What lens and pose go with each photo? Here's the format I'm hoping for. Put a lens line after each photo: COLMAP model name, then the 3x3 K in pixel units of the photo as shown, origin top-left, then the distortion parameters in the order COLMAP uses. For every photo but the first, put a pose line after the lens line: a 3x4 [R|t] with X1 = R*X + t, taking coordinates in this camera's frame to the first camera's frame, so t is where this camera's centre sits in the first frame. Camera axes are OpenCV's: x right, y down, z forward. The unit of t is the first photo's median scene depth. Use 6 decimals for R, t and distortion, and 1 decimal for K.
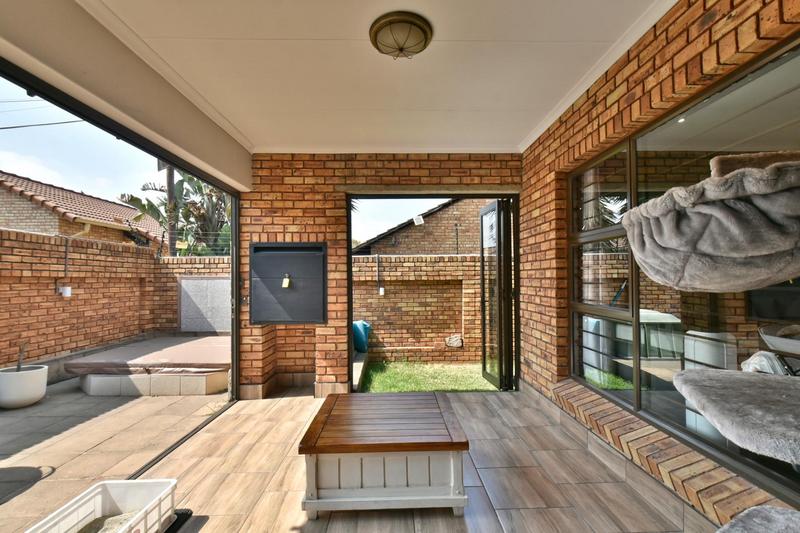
lens RADIAL K [[362.5, 0, 398.6], [0, 362.5, 276.2], [0, 0, 1]] dist [0.001939, 0.000019]
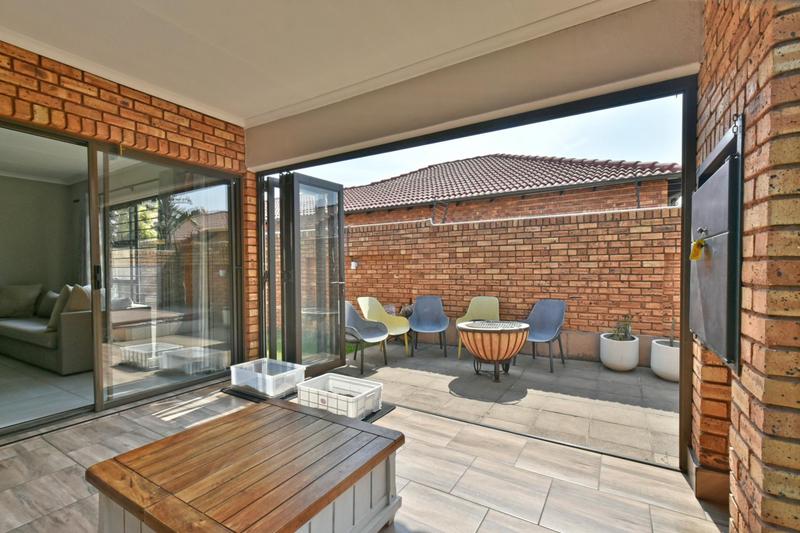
lens RADIAL K [[367.7, 0, 402.0], [0, 367.7, 279.3], [0, 0, 1]] dist [-0.002882, 0.000344]
pose [[-0.532395, 0.033929, -0.845816, 0.227005], [0.017683, 0.999424, 0.028961, 0.033191], [0.846311, 0.000462, -0.532689, 0.923941]]
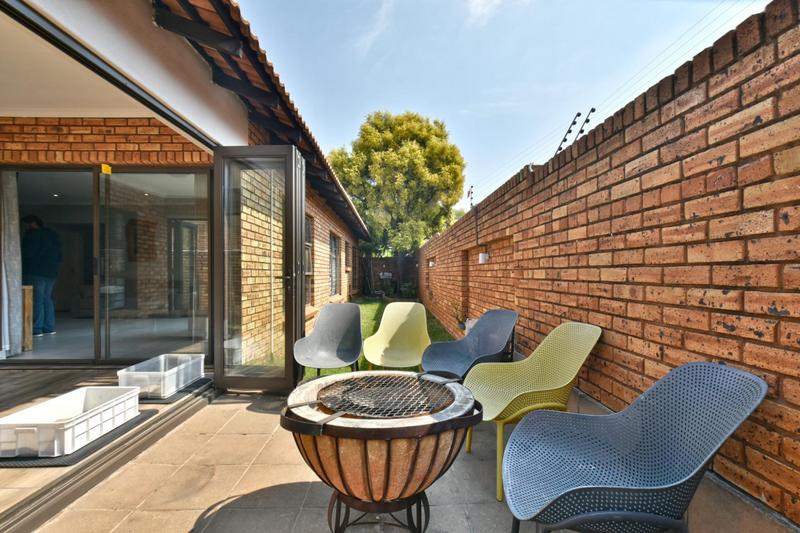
lens RADIAL K [[359.6, 0, 399.1], [0, 359.6, 272.6], [0, 0, 1]] dist [0.000811, -0.000221]
pose [[-0.999951, 0.006412, 0.007557, -0.869223], [0.006336, 0.999929, -0.010099, 0.072366], [-0.007621, -0.010051, -0.999920, 0.984180]]
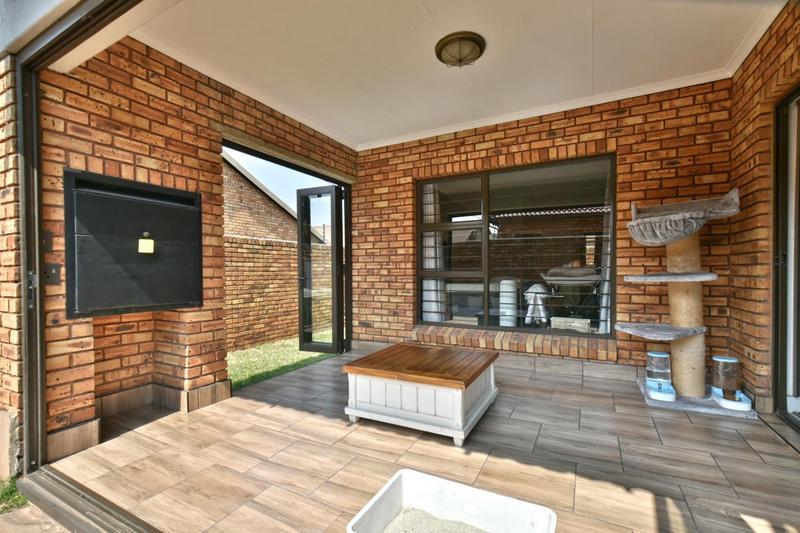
lens RADIAL K [[355.4, 0, 400.0], [0, 355.4, 275.8], [0, 0, 1]] dist [0.000511, 0.000219]
pose [[0.490601, -0.006468, 0.871360, -0.625278], [-0.003826, 0.999947, 0.009577, 0.061600], [-0.871376, -0.008032, 0.490550, 0.299544]]
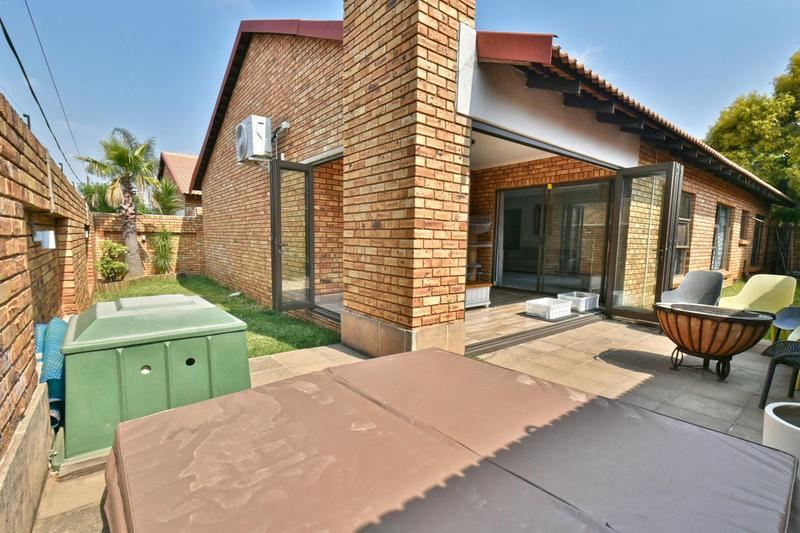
lens RADIAL K [[367.7, 0, 402.0], [0, 367.7, 279.3], [0, 0, 1]] dist [-0.002882, 0.000344]
pose [[-0.601850, -0.091163, 0.793389, -1.089183], [-0.020571, 0.994903, 0.098713, 0.066050], [-0.798344, 0.043090, -0.600657, 1.660837]]
